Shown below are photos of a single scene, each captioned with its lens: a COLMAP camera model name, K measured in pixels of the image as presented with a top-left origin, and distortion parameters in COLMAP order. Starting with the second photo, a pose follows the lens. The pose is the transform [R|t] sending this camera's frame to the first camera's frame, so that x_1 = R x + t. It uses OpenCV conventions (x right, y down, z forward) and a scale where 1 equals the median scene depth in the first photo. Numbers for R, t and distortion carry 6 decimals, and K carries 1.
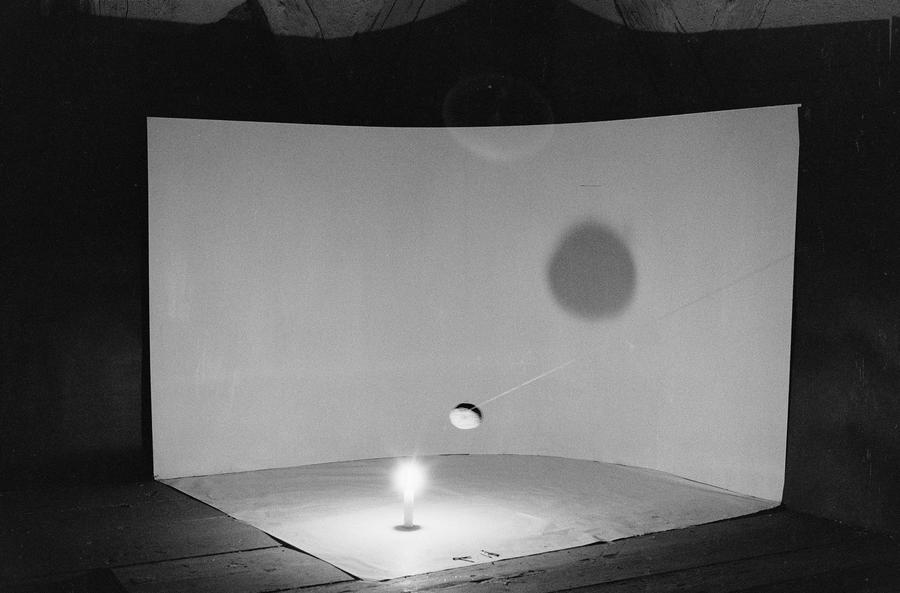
lens RADIAL K [[1691.7, 0, 451.1], [0, 1691.7, 289.8], [0, 0, 1]] dist [-0.134804, 0.000000]
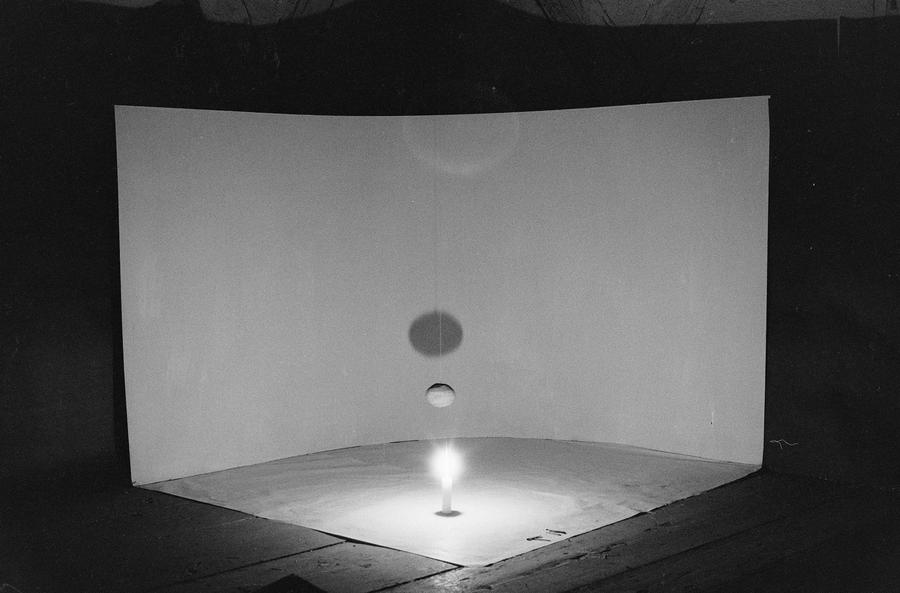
lens RADIAL K [[1691.7, 0, 452.6], [0, 1691.7, 298.8], [0, 0, 1]] dist [-0.134804, 0.000000]
pose [[0.943513, -0.033844, 0.329603, -0.319760], [0.029182, 0.999392, 0.019083, -0.006218], [-0.330049, -0.008387, 0.943927, 0.043390]]
